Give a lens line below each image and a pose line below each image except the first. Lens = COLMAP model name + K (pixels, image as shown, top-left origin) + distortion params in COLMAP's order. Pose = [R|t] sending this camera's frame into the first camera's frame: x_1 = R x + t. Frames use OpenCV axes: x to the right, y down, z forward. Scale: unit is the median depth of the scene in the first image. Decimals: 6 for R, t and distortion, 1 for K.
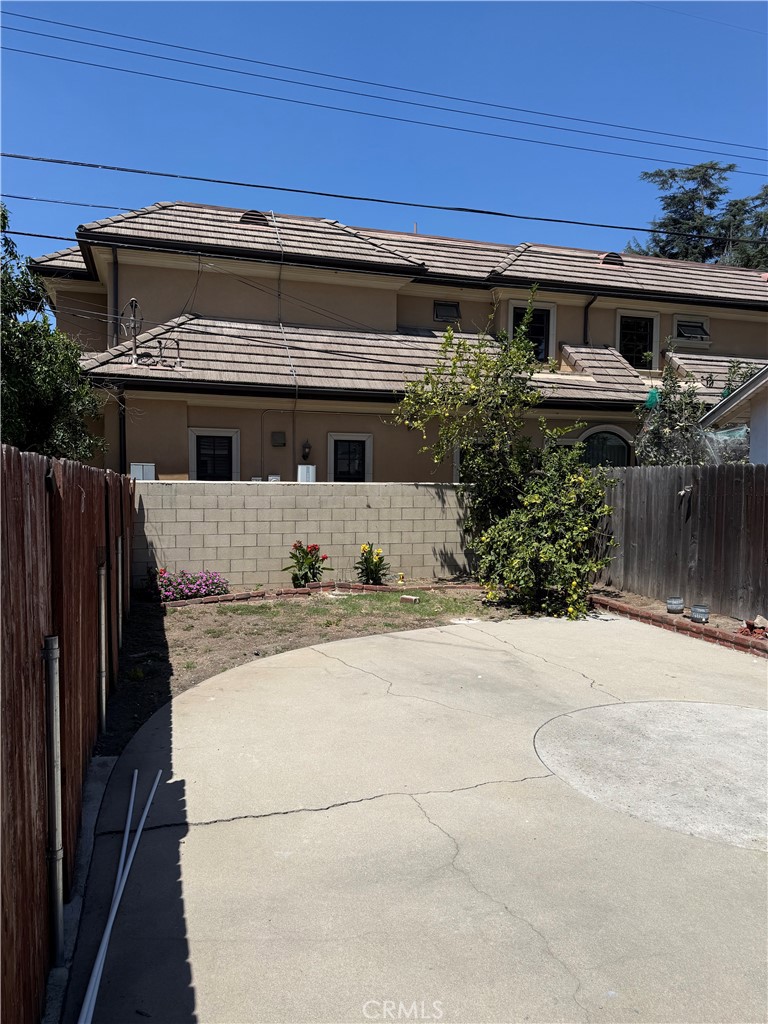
lens RADIAL K [[732.6, 0, 385.2], [0, 732.6, 513.2], [0, 0, 1]] dist [0.022429, -0.008532]
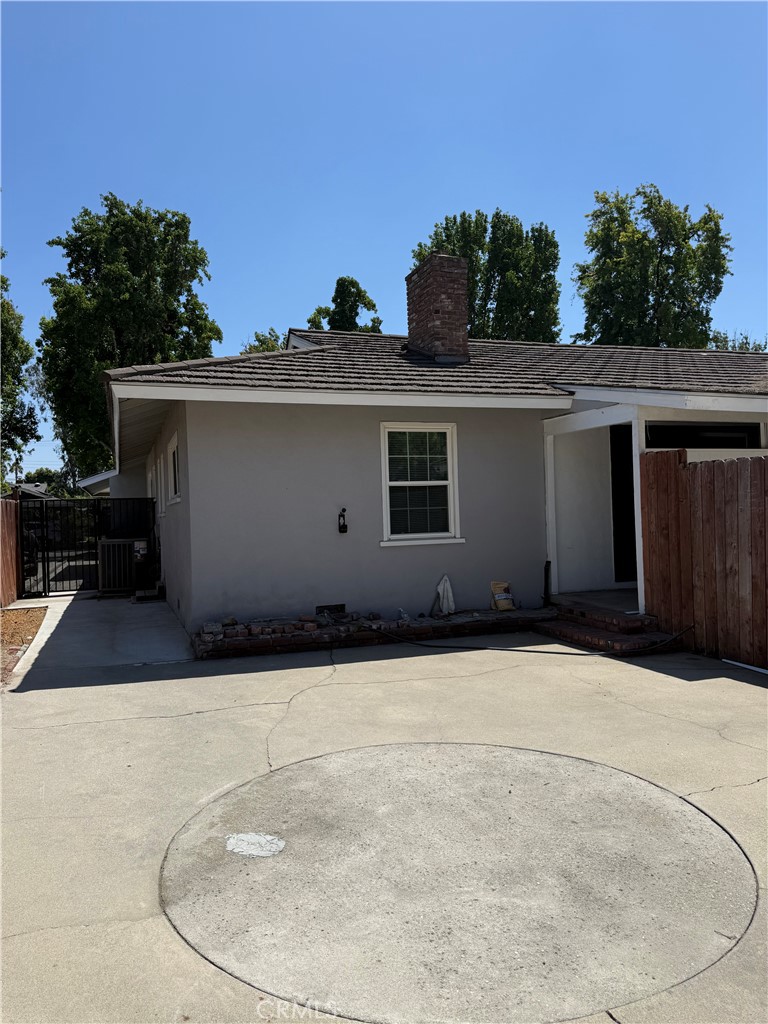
lens RADIAL K [[732.6, 0, 382.9], [0, 732.6, 513.2], [0, 0, 1]] dist [0.022429, -0.008532]
pose [[-0.998889, 0.019242, -0.043028, 0.568585], [0.017237, 0.998771, 0.046474, -0.009430], [0.043870, 0.045681, -0.997992, 1.714624]]
